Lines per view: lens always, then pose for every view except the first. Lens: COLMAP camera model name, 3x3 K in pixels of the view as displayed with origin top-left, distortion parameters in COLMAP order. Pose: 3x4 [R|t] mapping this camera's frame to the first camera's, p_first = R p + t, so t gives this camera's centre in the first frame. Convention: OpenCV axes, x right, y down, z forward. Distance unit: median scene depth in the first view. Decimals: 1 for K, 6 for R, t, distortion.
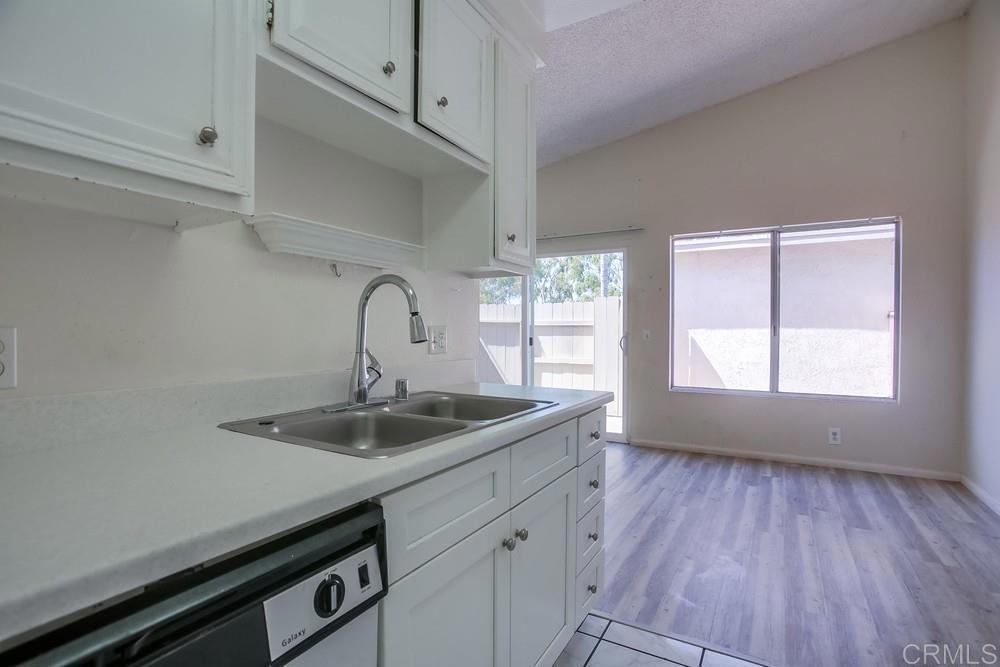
lens RADIAL K [[489.9, 0, 492.5], [0, 489.9, 335.1], [0, 0, 1]] dist [-0.064560, 0.032083]
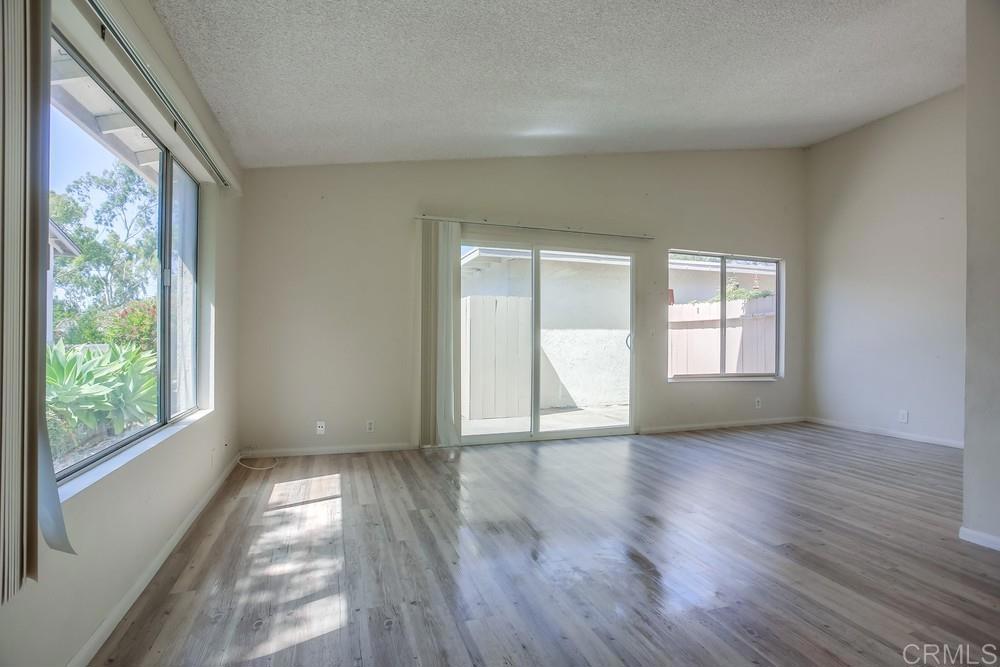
lens RADIAL K [[489.9, 0, 492.5], [0, 489.9, 335.1], [0, 0, 1]] dist [-0.064560, 0.032083]
pose [[0.655944, 0.007454, 0.754773, -0.850361], [-0.000176, 0.999953, -0.009723, 0.015922], [-0.754810, 0.006245, 0.655914, 0.597034]]
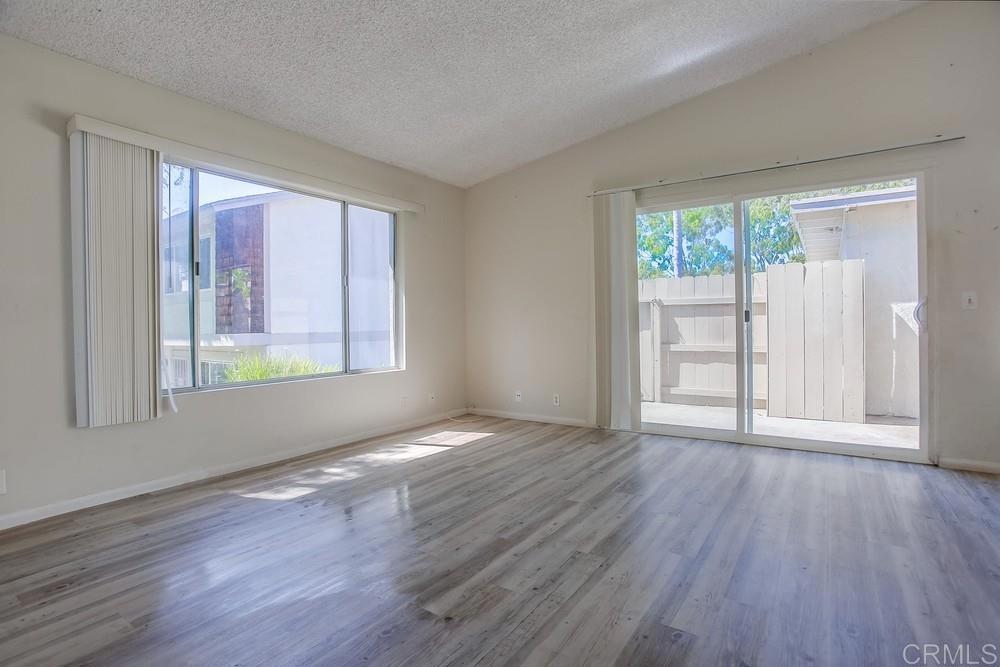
lens RADIAL K [[489.9, 0, 492.5], [0, 489.9, 335.1], [0, 0, 1]] dist [-0.064560, 0.032083]
pose [[0.996726, -0.012842, -0.079826, -0.308726], [0.013924, 0.999818, 0.013014, 0.033547], [0.079645, -0.014083, 0.996724, 0.353332]]
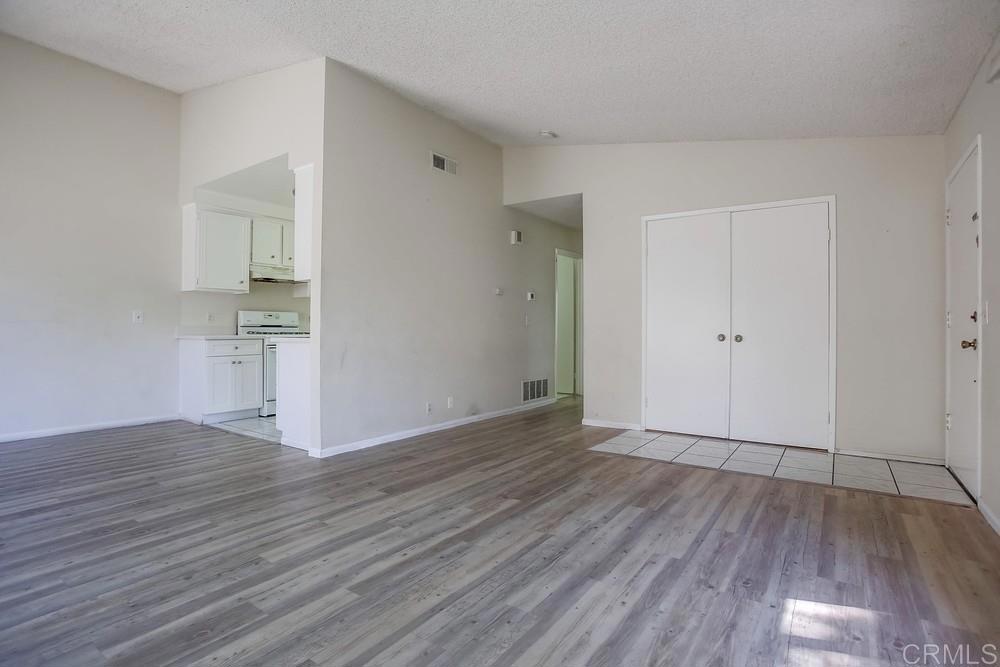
lens RADIAL K [[489.9, 0, 492.5], [0, 489.9, 335.1], [0, 0, 1]] dist [-0.064560, 0.032083]
pose [[-0.996055, -0.007580, 0.088414, -0.413765], [-0.005902, 0.999798, 0.019222, 0.022789], [-0.088542, 0.018624, -0.995898, 1.366870]]
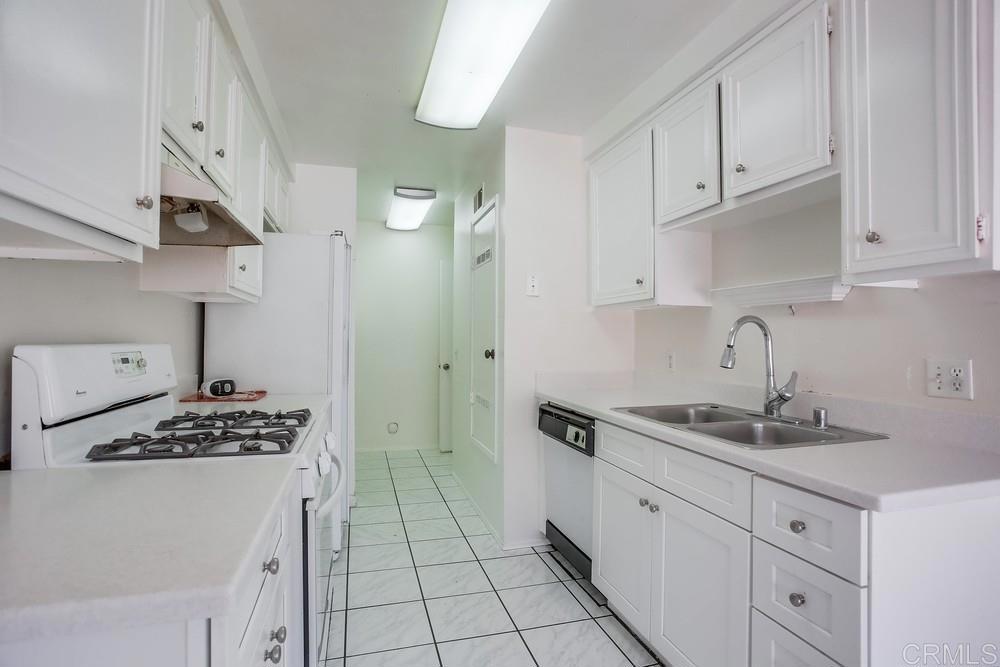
lens RADIAL K [[489.9, 0, 492.5], [0, 489.9, 335.1], [0, 0, 1]] dist [-0.064560, 0.032083]
pose [[-0.693981, -0.015156, -0.719834, 0.390641], [-0.016085, 0.999855, -0.005545, -0.017541], [0.719814, 0.007730, -0.694124, 0.461664]]
